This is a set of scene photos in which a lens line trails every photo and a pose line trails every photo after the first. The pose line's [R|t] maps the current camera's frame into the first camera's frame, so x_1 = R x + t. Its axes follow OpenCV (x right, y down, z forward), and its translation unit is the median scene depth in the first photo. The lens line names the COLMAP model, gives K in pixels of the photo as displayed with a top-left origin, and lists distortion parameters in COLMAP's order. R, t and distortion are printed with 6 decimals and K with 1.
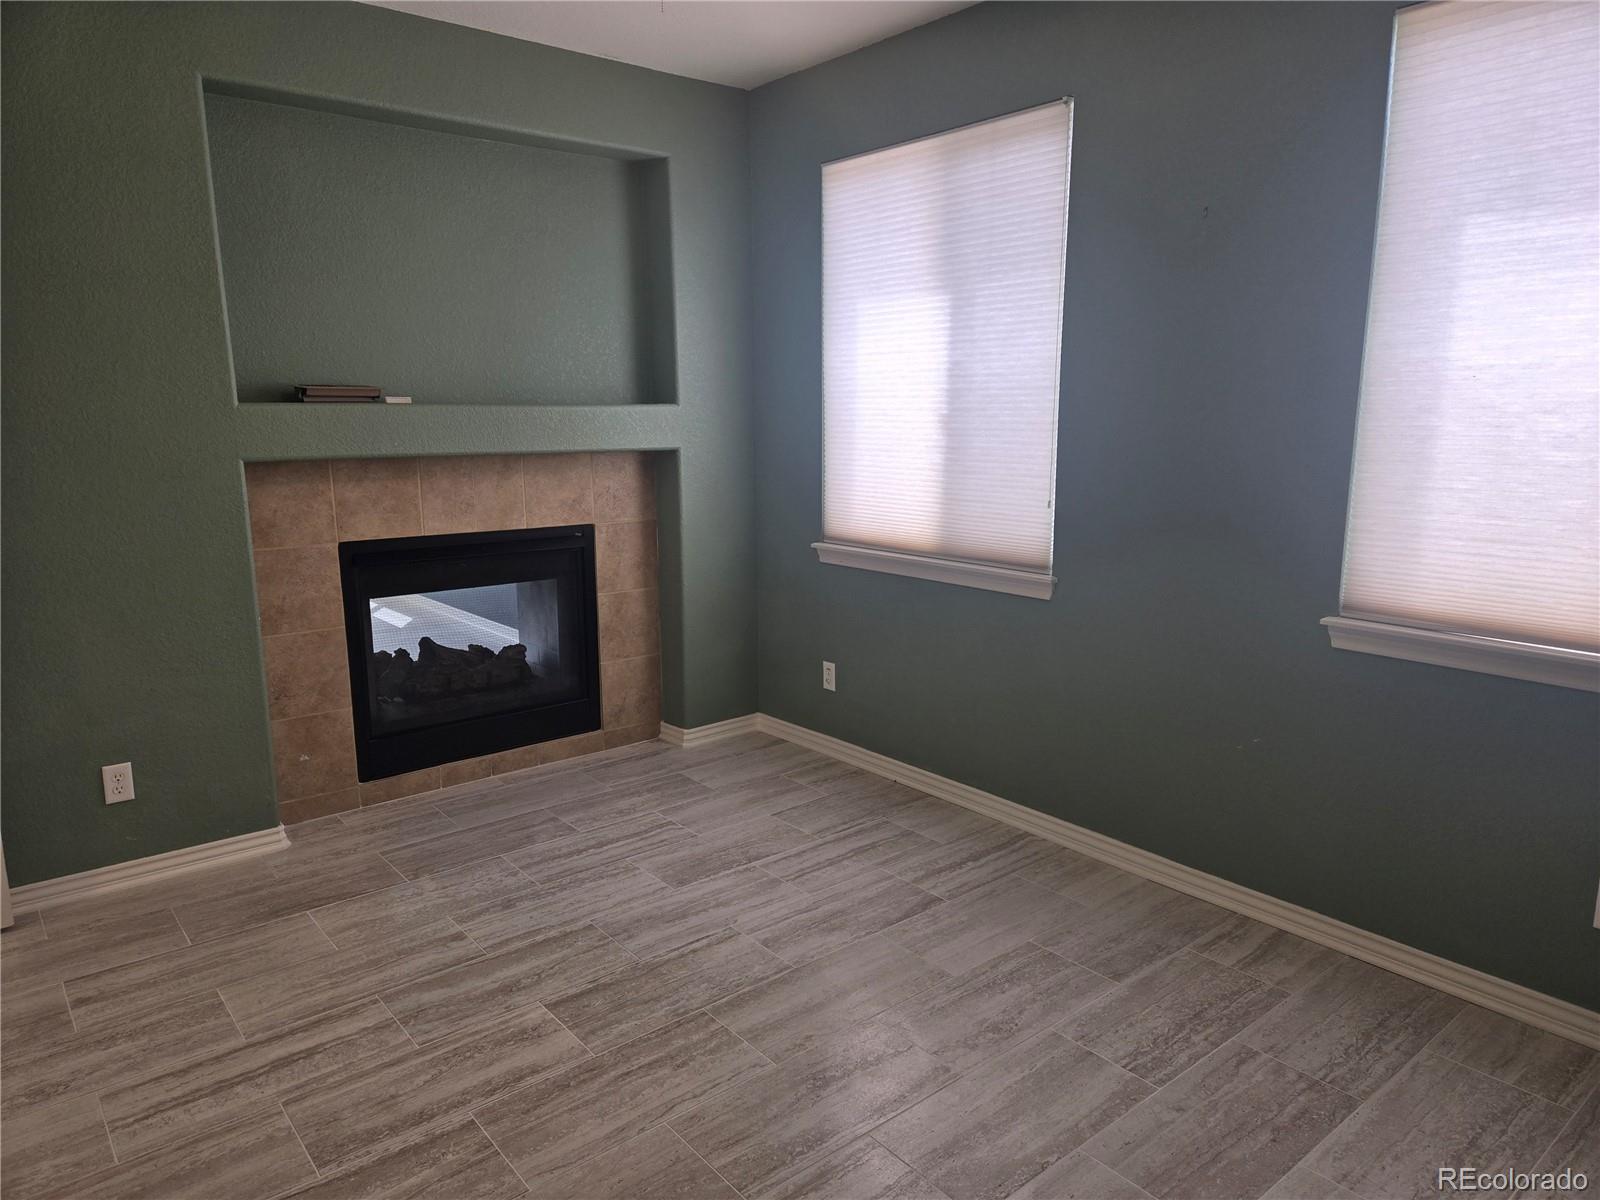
lens RADIAL K [[1057.9, 0, 809.9], [0, 1057.9, 598.7], [0, 0, 1]] dist [0.071825, -0.059936]
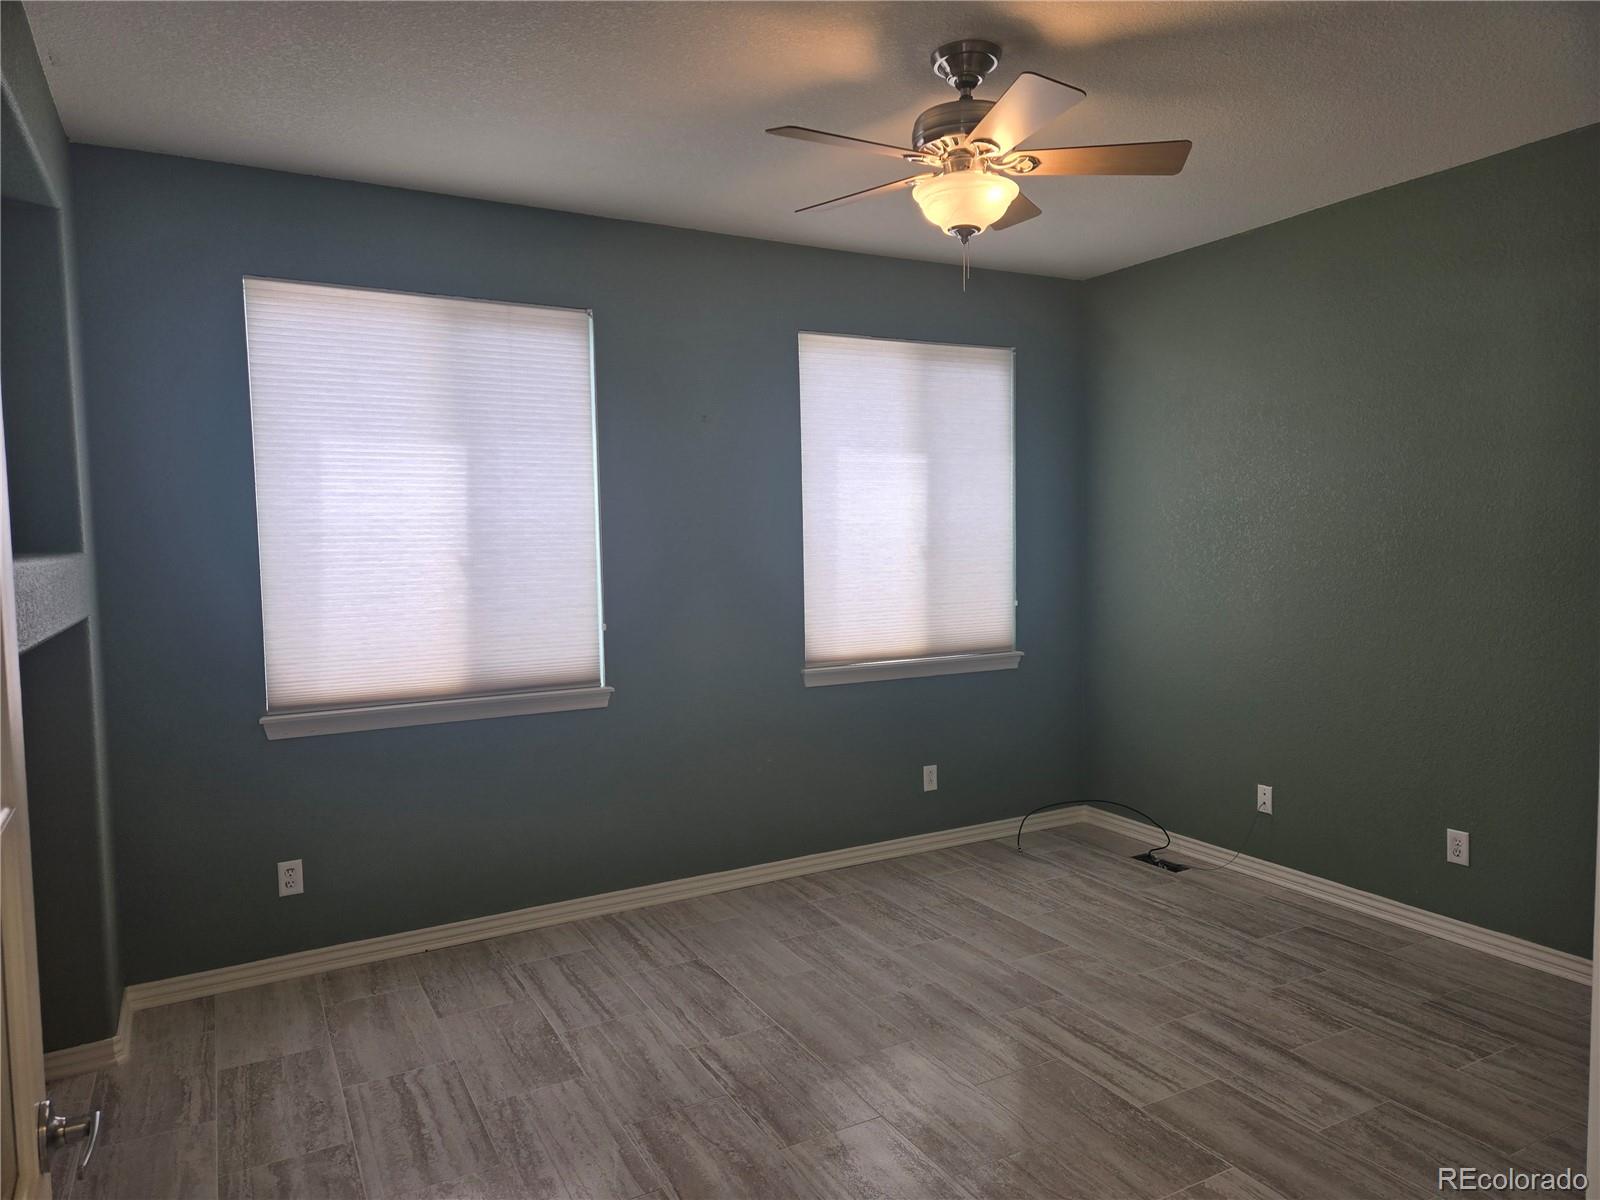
lens RADIAL K [[1057.9, 0, 805.0], [0, 1057.9, 592.8], [0, 0, 1]] dist [0.071825, -0.059936]
pose [[0.183251, -0.049351, 0.981827, -0.899978], [0.191542, 0.981390, 0.013579, -0.097818], [-0.964225, 0.185573, 0.189294, 0.534395]]
